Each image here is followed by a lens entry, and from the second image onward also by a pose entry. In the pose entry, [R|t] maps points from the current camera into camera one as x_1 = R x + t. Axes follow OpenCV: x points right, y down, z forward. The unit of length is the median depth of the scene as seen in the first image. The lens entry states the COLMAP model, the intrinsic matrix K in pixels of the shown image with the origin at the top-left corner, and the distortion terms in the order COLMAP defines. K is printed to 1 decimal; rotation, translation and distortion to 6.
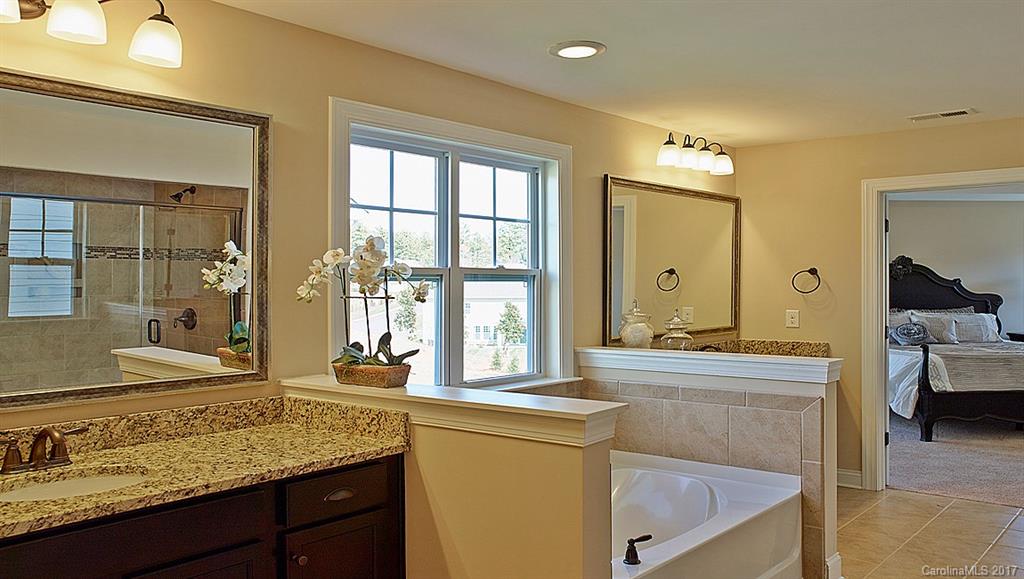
lens RADIAL K [[827.9, 0, 512.3], [0, 827.9, 274.4], [0, 0, 1]] dist [-0.006117, -0.000326]
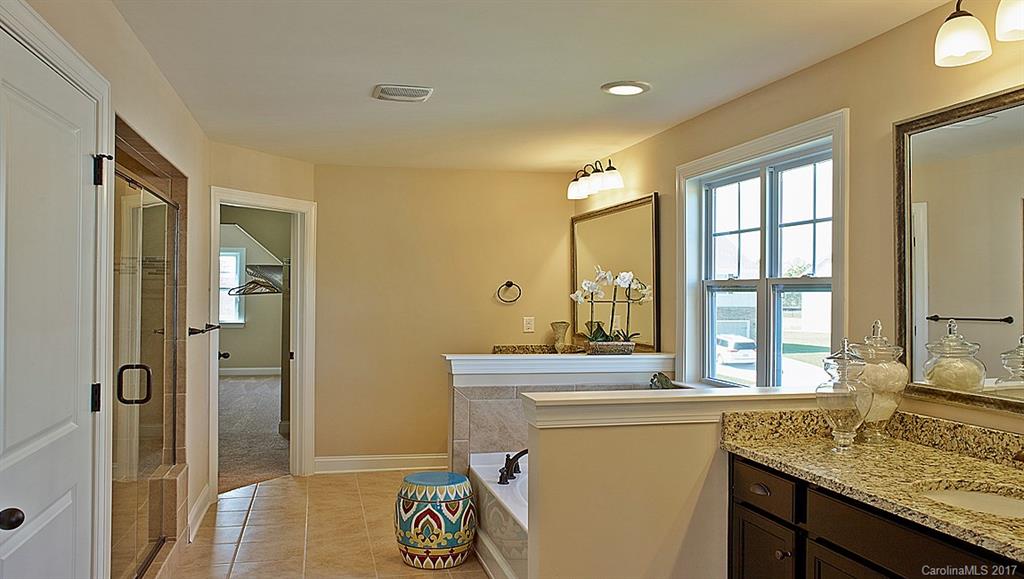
lens RADIAL K [[827.9, 0, 512.3], [0, 827.9, 274.4], [0, 0, 1]] dist [-0.006117, -0.000326]
pose [[-0.597306, -0.011403, -0.801932, 0.950049], [0.012363, 0.999649, -0.023423, 0.007505], [0.801918, -0.023905, -0.596956, 1.357612]]
